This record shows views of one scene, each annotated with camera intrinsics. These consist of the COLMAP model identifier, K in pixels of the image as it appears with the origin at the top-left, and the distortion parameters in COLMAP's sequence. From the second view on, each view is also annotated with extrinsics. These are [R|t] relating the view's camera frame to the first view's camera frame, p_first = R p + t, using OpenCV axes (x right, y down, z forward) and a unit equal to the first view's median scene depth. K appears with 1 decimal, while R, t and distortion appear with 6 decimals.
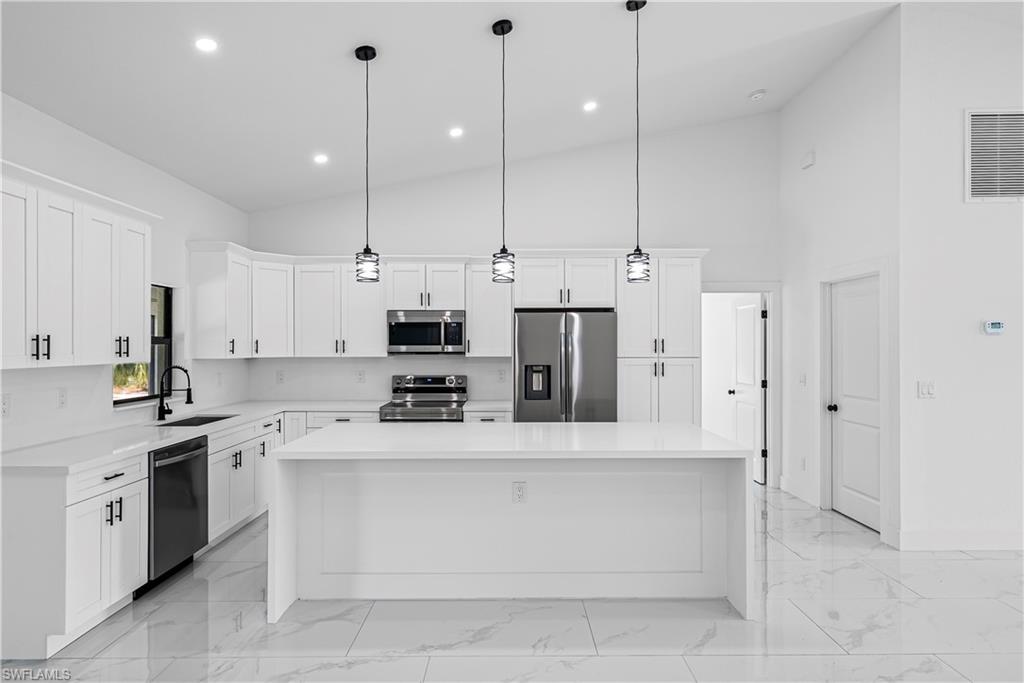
lens RADIAL K [[576.7, 0, 514.8], [0, 576.7, 342.6], [0, 0, 1]] dist [0.007728, 0.003124]
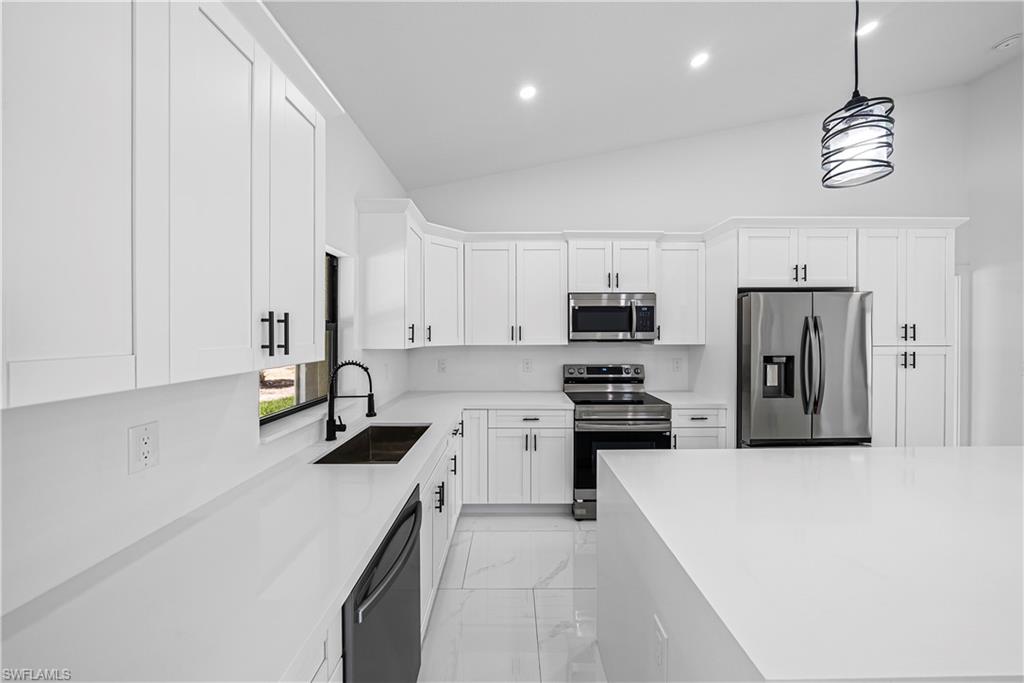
lens RADIAL K [[353.7, 0, 513.8], [0, 353.7, 332.1], [0, 0, 1]] dist [-0.004718, -0.000022]
pose [[0.999991, -0.000621, 0.004167, -0.331985], [0.000612, 0.999997, 0.002331, 0.003686], [-0.004168, -0.002329, 0.999989, 0.487276]]
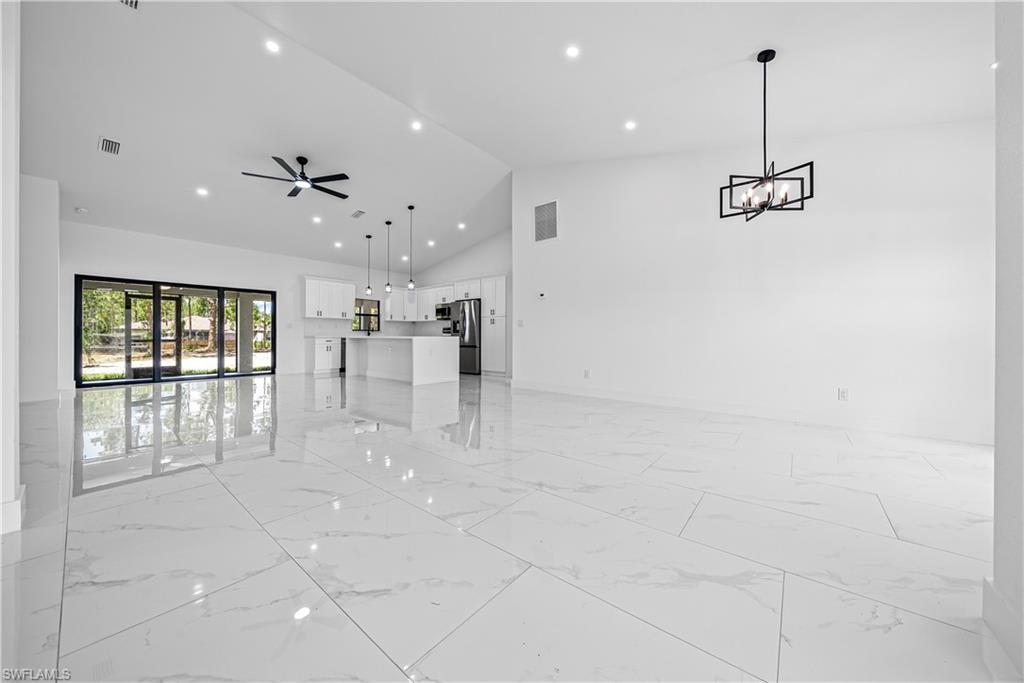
lens RADIAL K [[353.7, 0, 512.2], [0, 353.7, 335.8], [0, 0, 1]] dist [-0.004718, -0.000022]
pose [[0.773355, 0.003018, -0.633967, 1.305334], [-0.000059, 0.999989, 0.004689, 0.101975], [0.633974, -0.003588, 0.773346, -0.150044]]
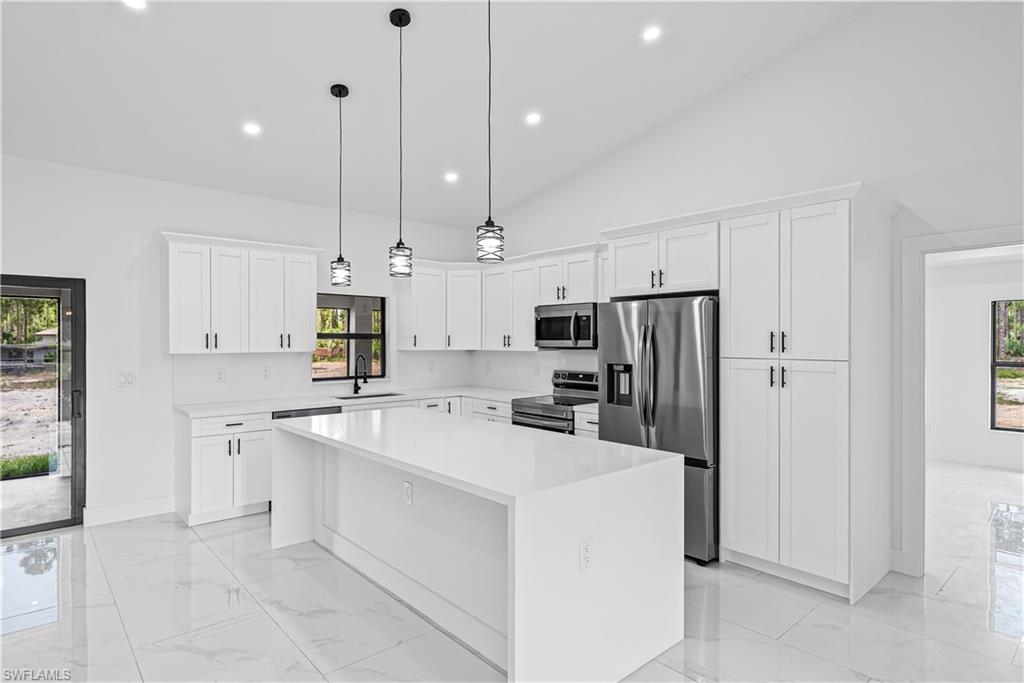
lens RADIAL K [[556.9, 0, 510.6], [0, 556.9, 343.6], [0, 0, 1]] dist [0.002955, 0.000664]
pose [[0.657713, 0.006384, -0.753242, 0.535040], [0.003370, 0.999929, 0.011417, -0.000888], [0.753261, -0.010048, 0.657645, 0.337560]]
